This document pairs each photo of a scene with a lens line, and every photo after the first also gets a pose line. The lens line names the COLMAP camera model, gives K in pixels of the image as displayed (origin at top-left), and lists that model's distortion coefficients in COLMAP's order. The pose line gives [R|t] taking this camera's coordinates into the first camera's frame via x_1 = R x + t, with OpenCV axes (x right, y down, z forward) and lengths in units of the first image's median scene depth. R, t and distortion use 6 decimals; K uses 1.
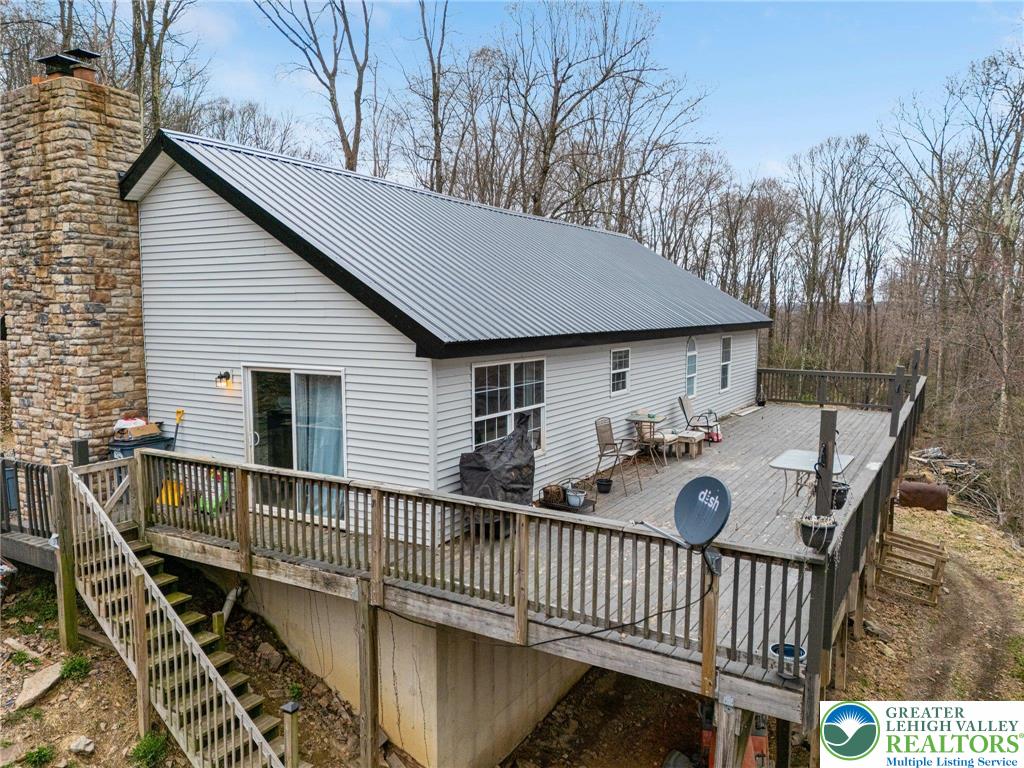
lens RADIAL K [[733.0, 0, 514.5], [0, 733.0, 406.1], [0, 0, 1]] dist [0.051201, -0.003668]
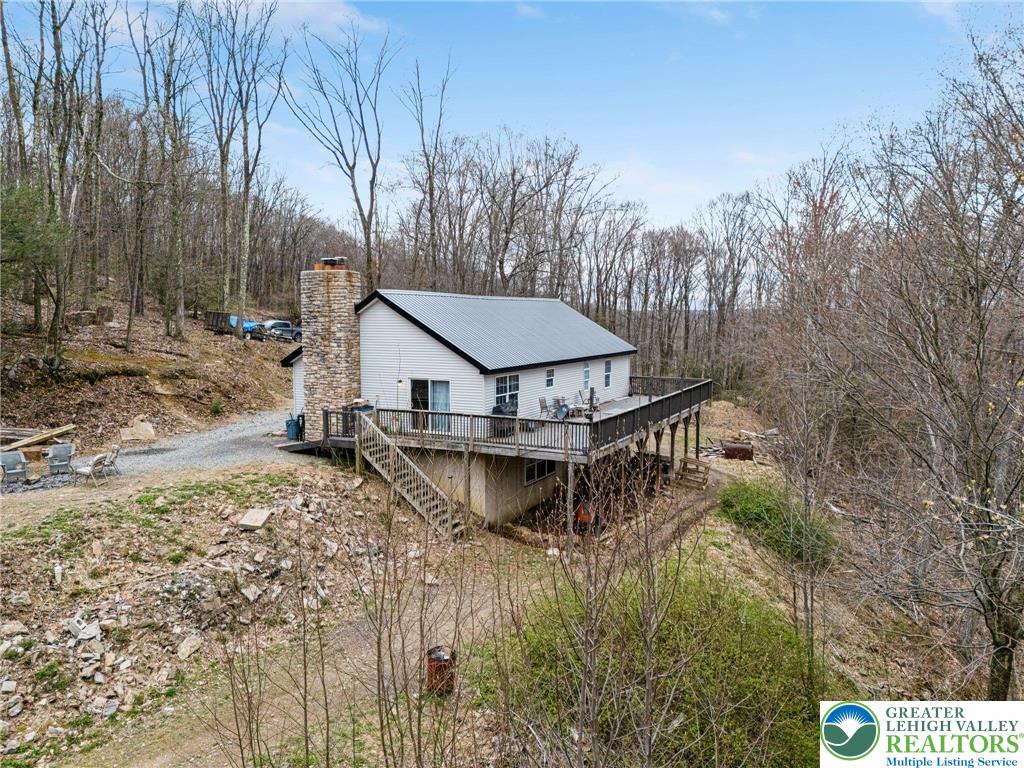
lens RADIAL K [[733.0, 0, 514.5], [0, 733.0, 406.1], [0, 0, 1]] dist [0.051201, -0.003668]
pose [[0.997725, -0.010147, 0.066647, -0.150209], [0.010754, 0.999904, -0.008754, 0.072542], [-0.066552, 0.009450, 0.997738, -1.587265]]
